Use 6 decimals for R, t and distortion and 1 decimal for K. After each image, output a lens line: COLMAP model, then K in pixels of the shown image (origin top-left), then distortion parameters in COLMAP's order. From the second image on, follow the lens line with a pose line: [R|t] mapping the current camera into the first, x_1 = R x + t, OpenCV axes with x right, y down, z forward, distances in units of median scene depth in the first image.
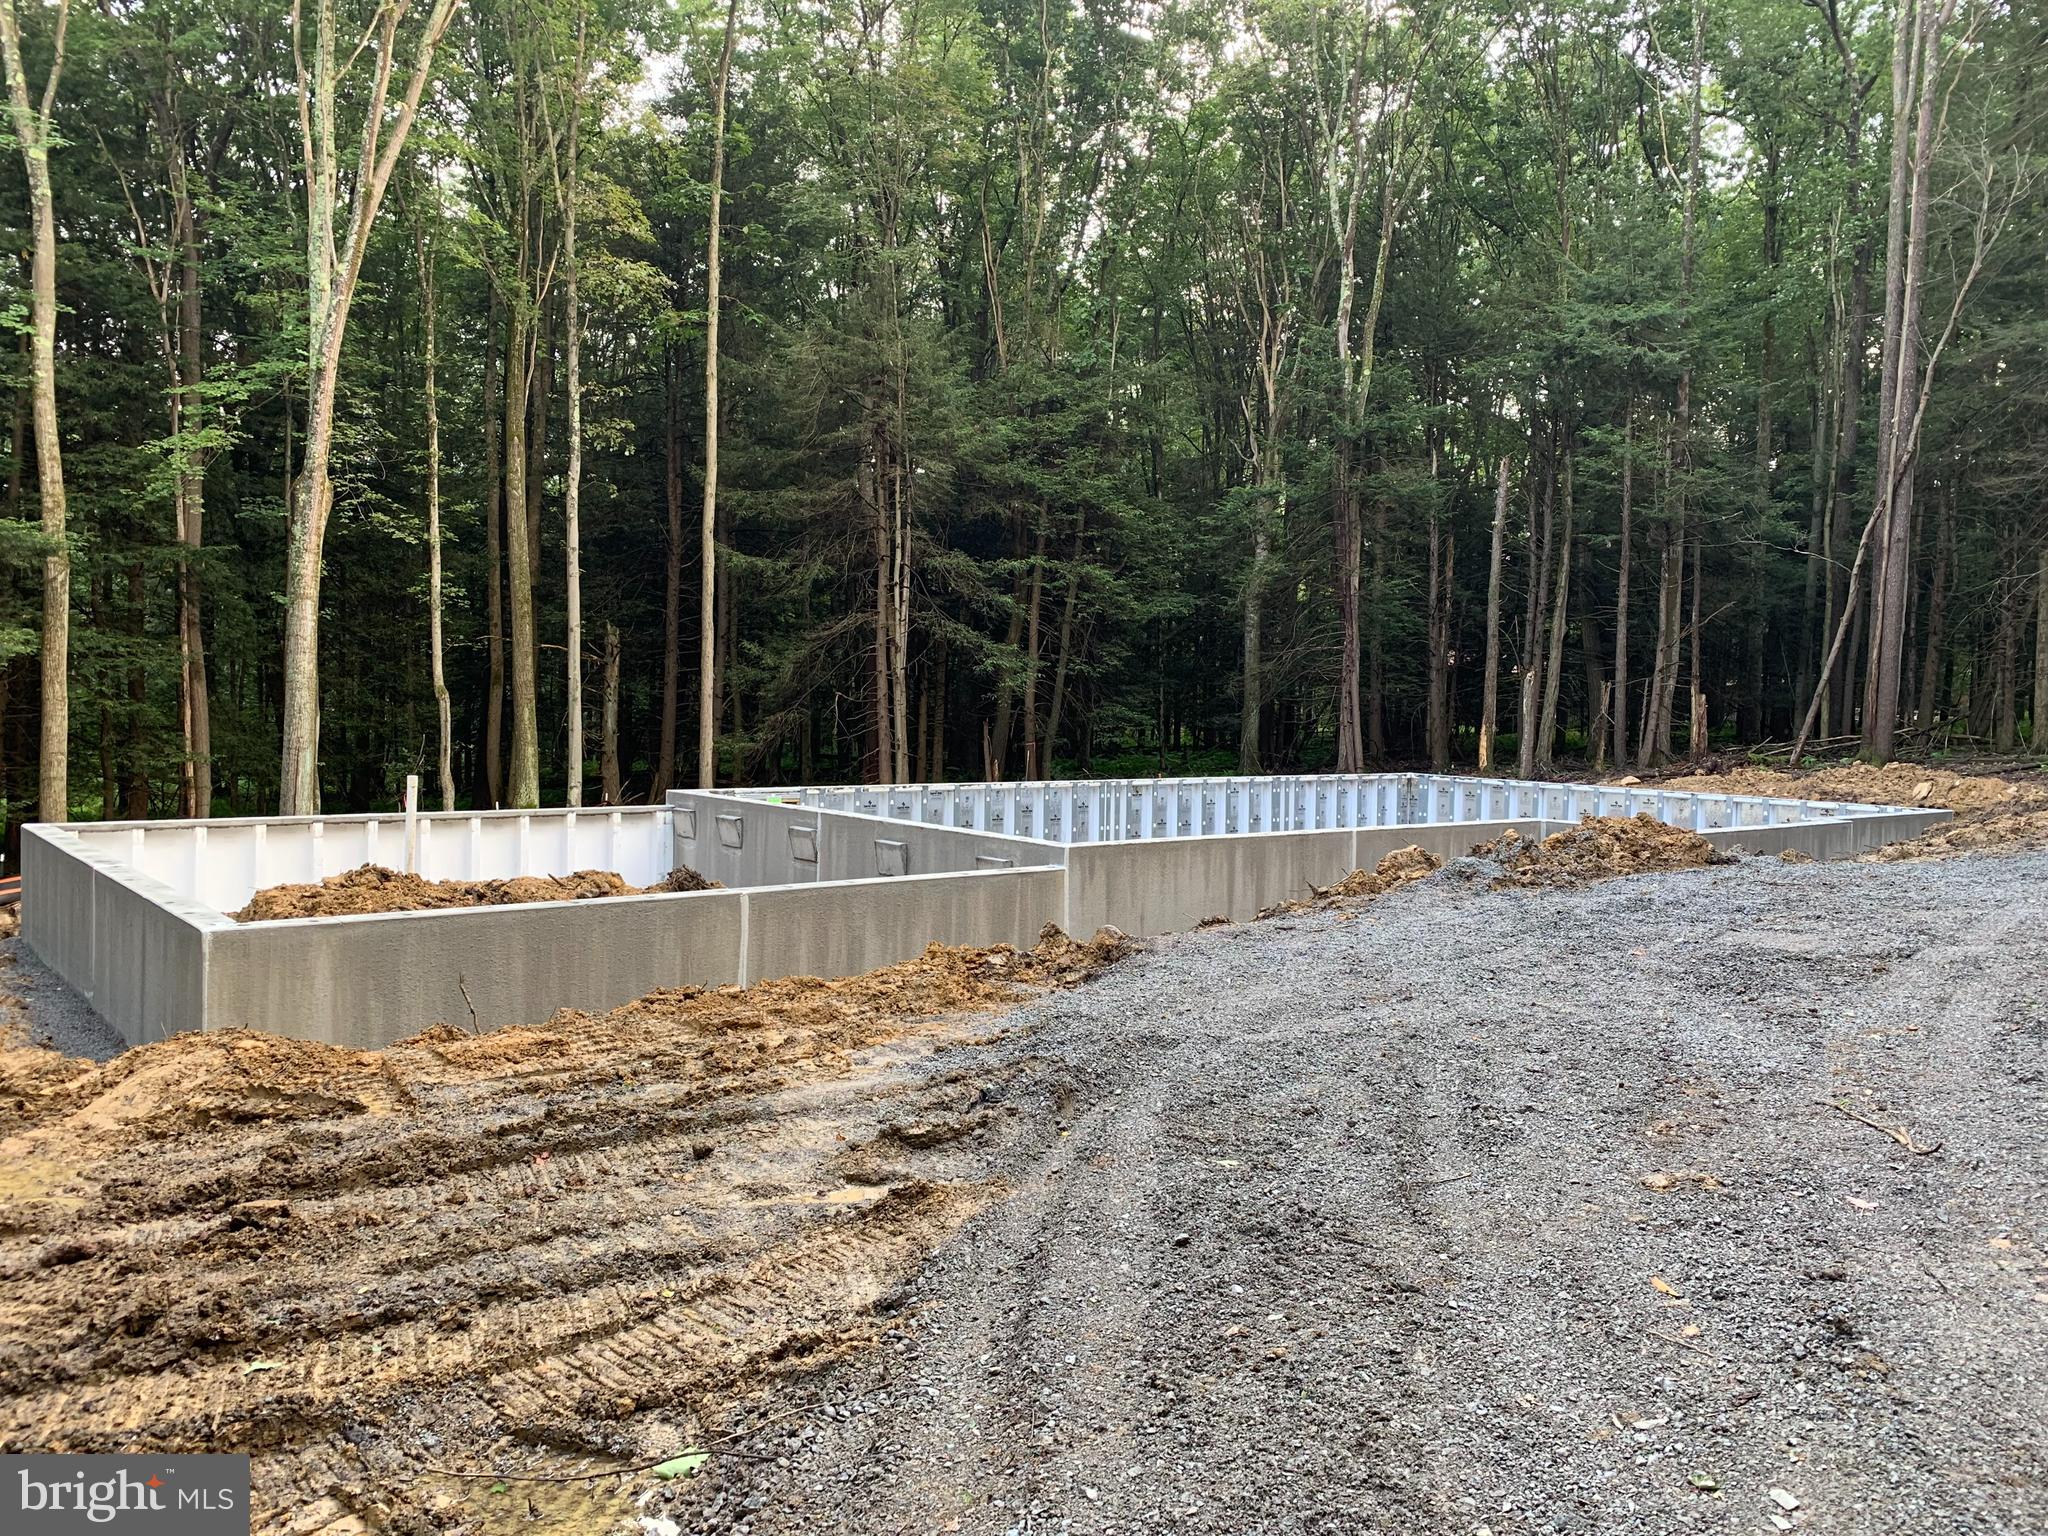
lens RADIAL K [[1497.2, 0, 1033.9], [0, 1497.2, 755.7], [0, 0, 1]] dist [0.010103, -0.002337]
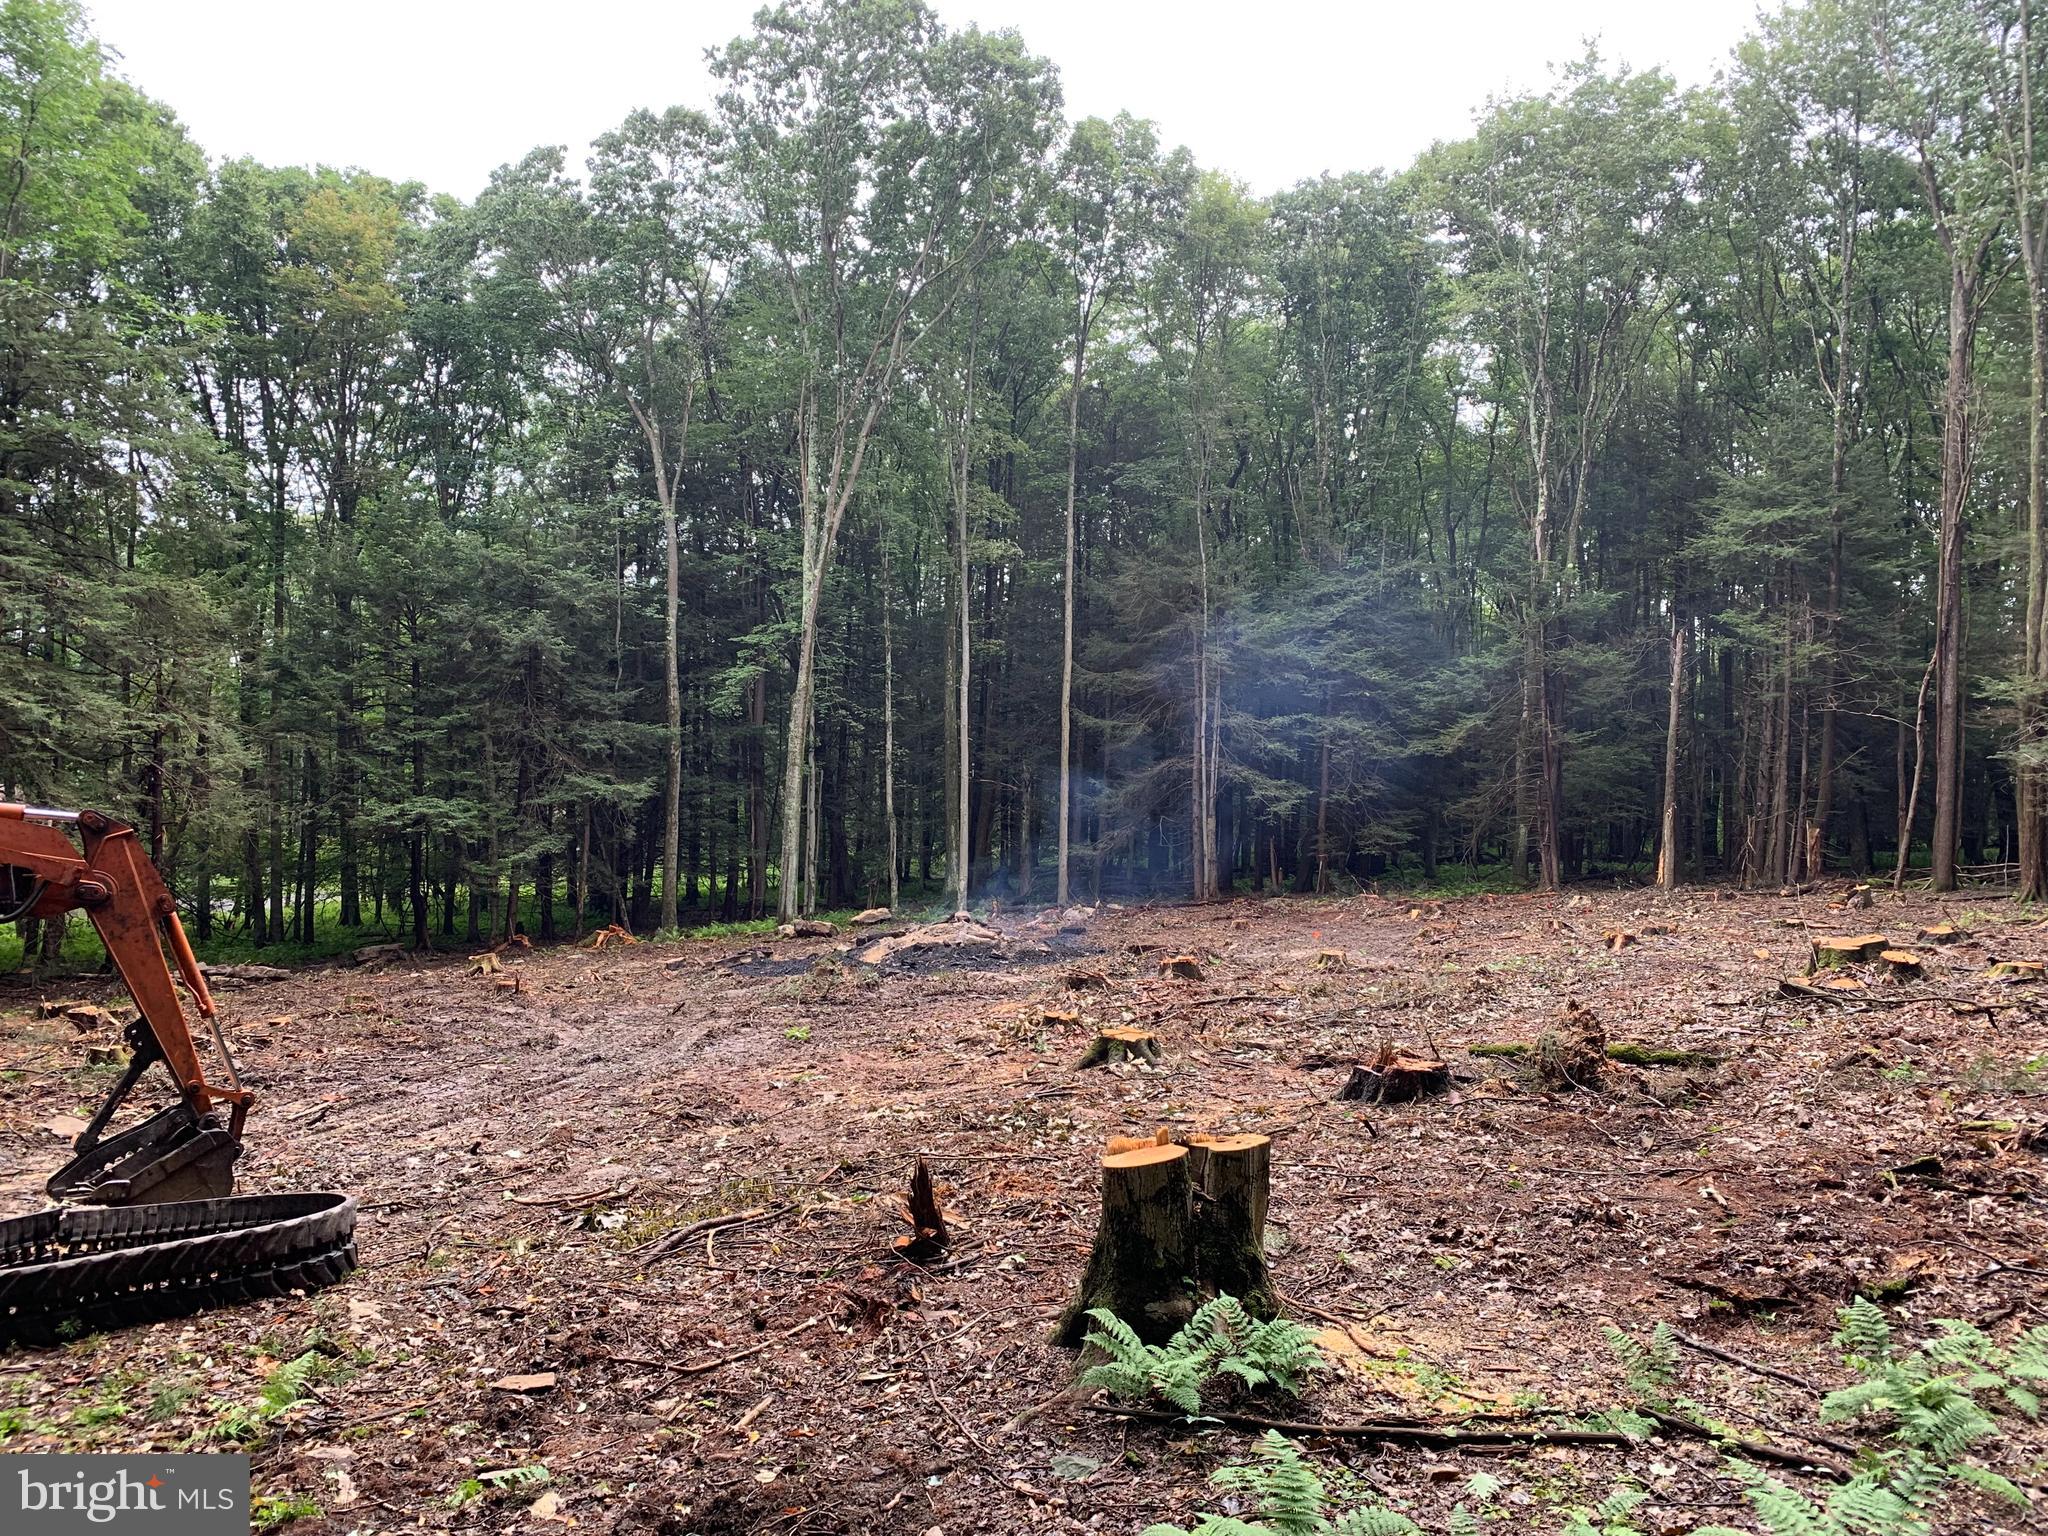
lens RADIAL K [[1497.2, 0, 1022.5], [0, 1497.2, 784.1], [0, 0, 1]] dist [0.010103, -0.002337]
pose [[0.921702, 0.005772, -0.387855, 0.293411], [-0.019511, 0.999313, -0.031496, -0.025957], [0.387407, 0.036597, 0.921182, -0.327009]]
